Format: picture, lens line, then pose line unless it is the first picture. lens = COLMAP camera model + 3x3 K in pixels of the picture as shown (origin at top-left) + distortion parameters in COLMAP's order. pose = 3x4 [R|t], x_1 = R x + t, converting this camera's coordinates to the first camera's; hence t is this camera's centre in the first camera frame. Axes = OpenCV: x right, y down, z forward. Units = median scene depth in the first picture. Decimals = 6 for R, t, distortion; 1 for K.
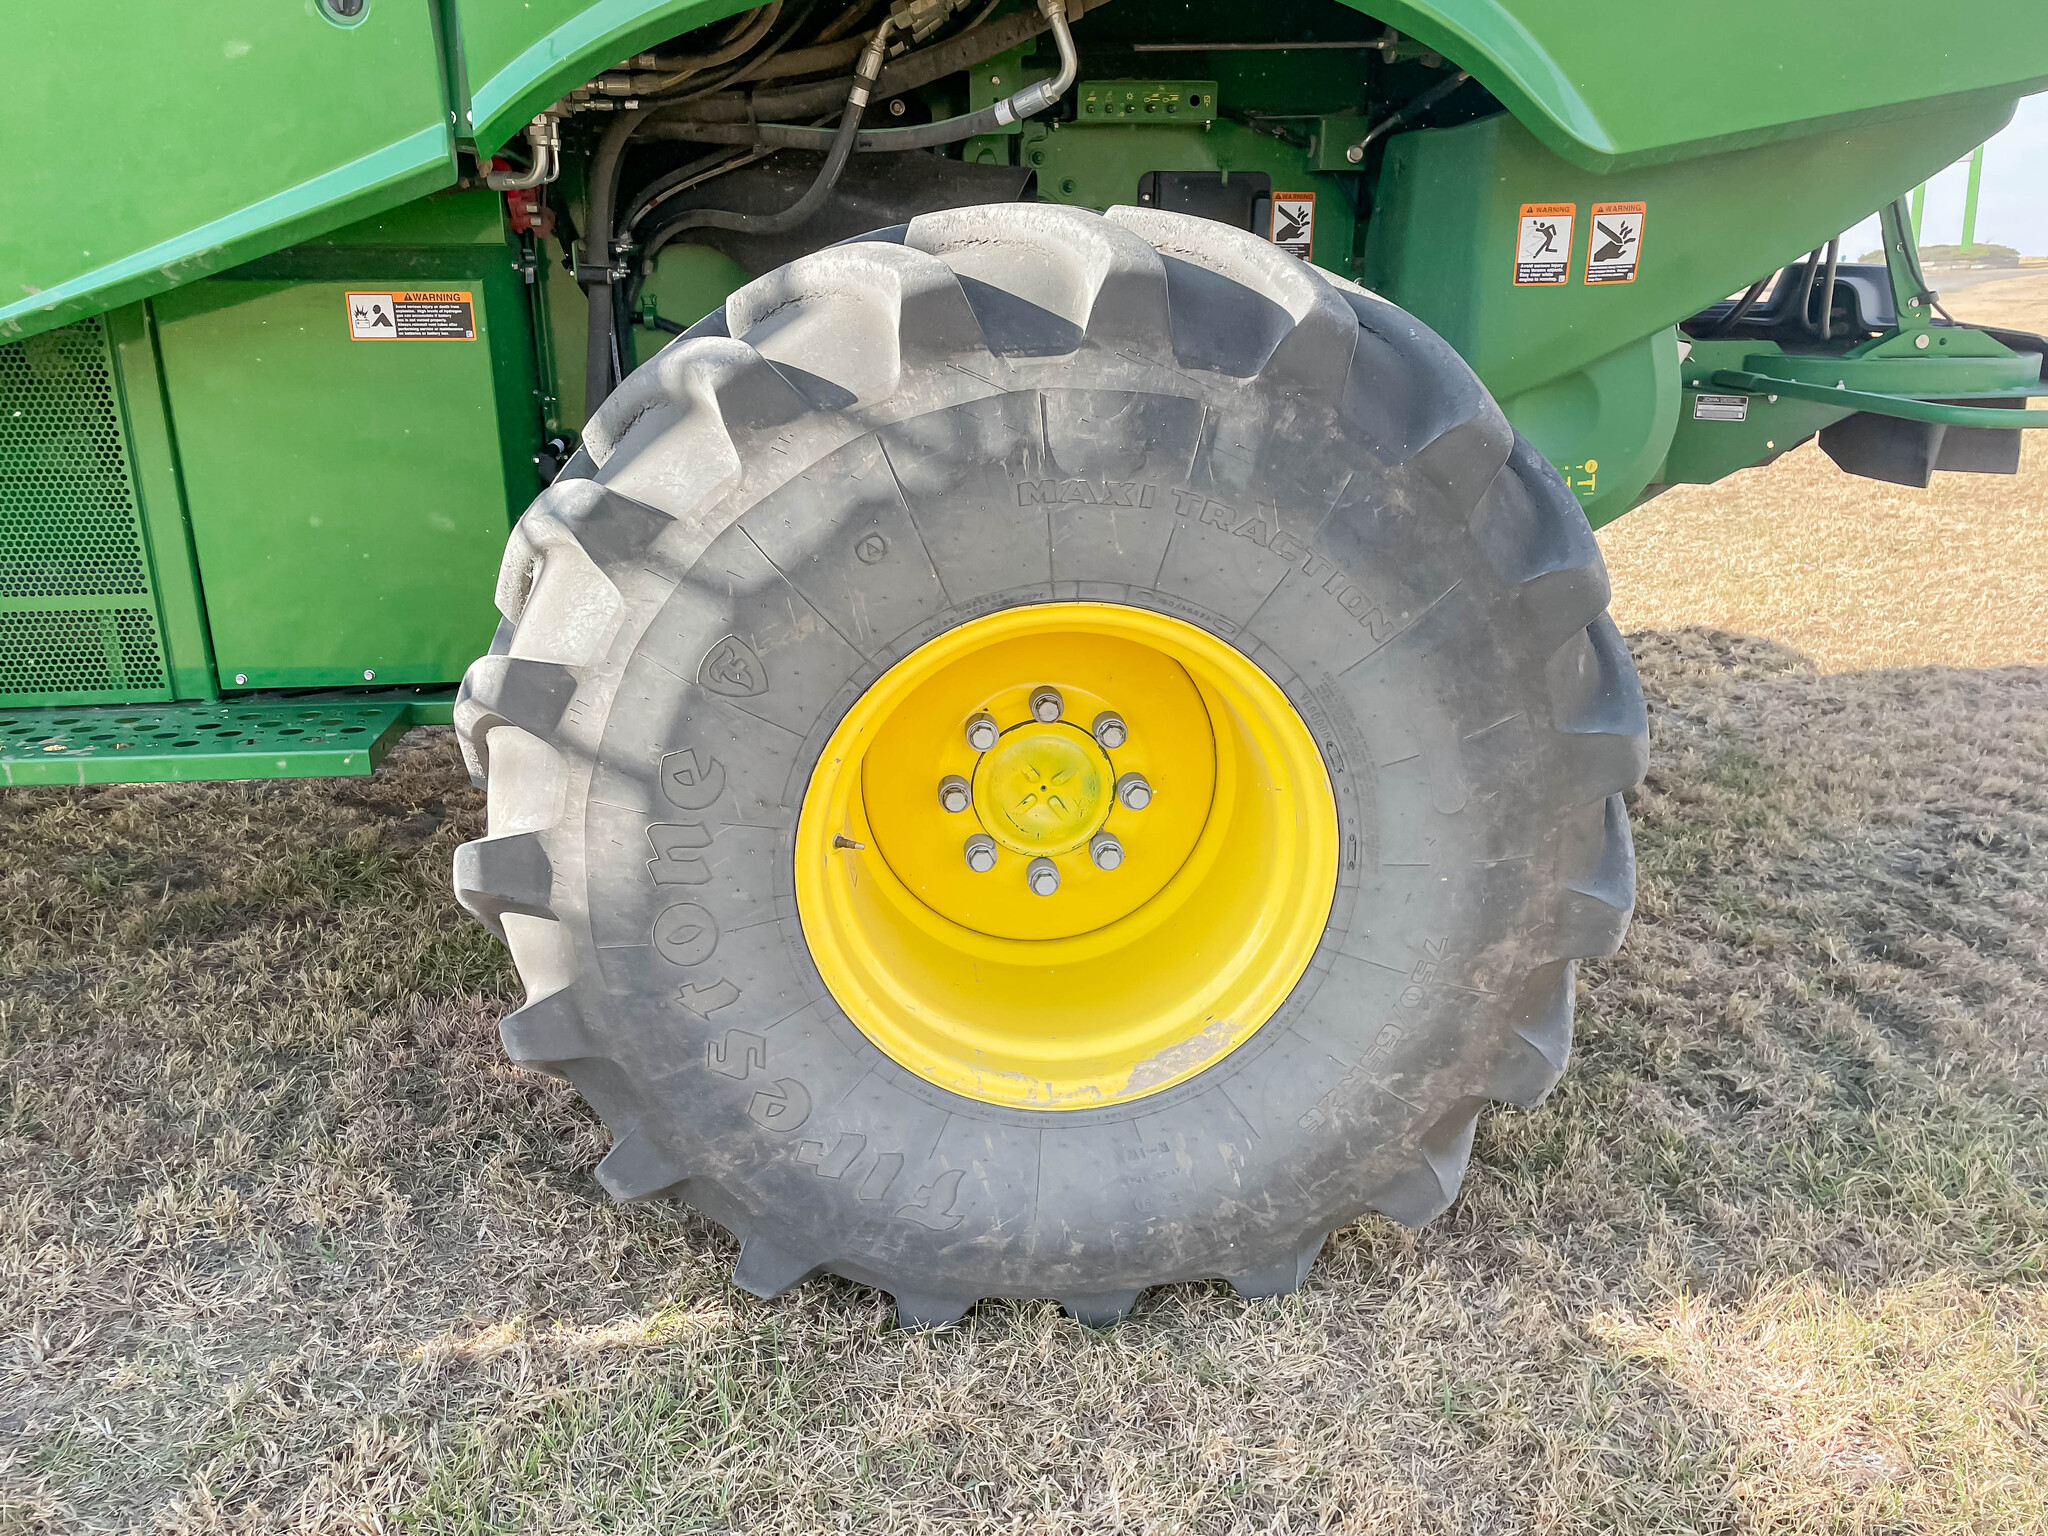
lens RADIAL K [[1447.0, 0, 1011.4], [0, 1447.0, 770.0], [0, 0, 1]] dist [0.008141, -0.008725]
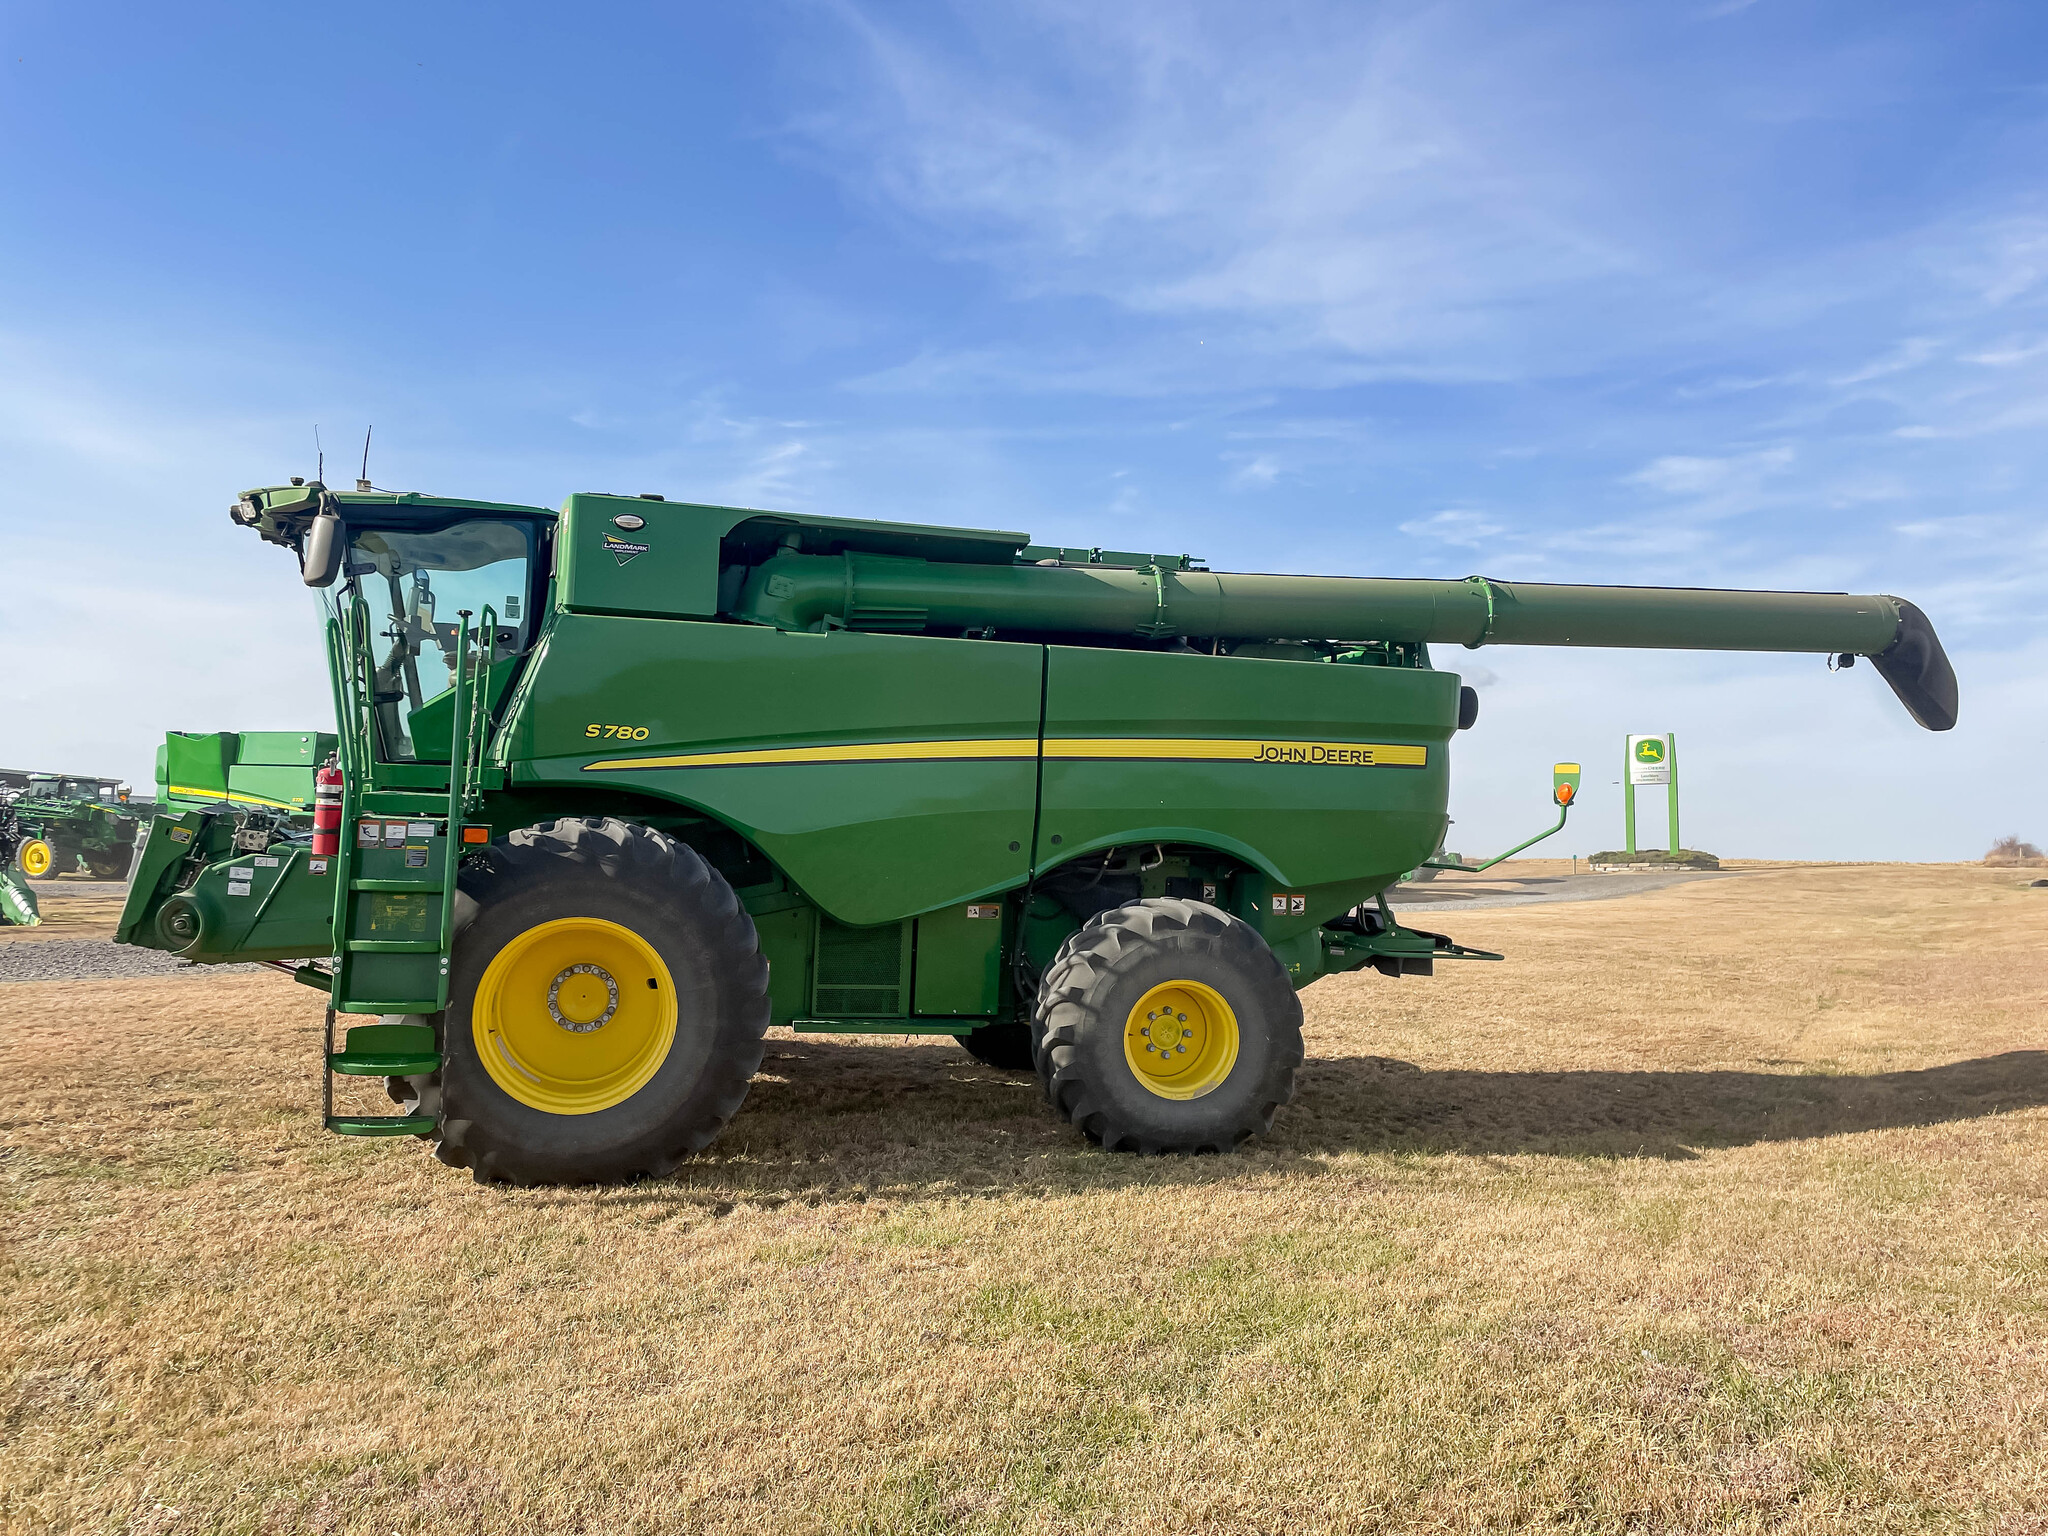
lens RADIAL K [[1545.9, 0, 1008.8], [0, 1545.9, 752.4], [0, 0, 1]] dist [0.069948, -0.078261]
pose [[0.991164, 0.053832, 0.121223, -1.110174], [-0.005466, 0.929737, -0.368184, 1.001369], [-0.132526, 0.364268, 0.921816, -3.658089]]
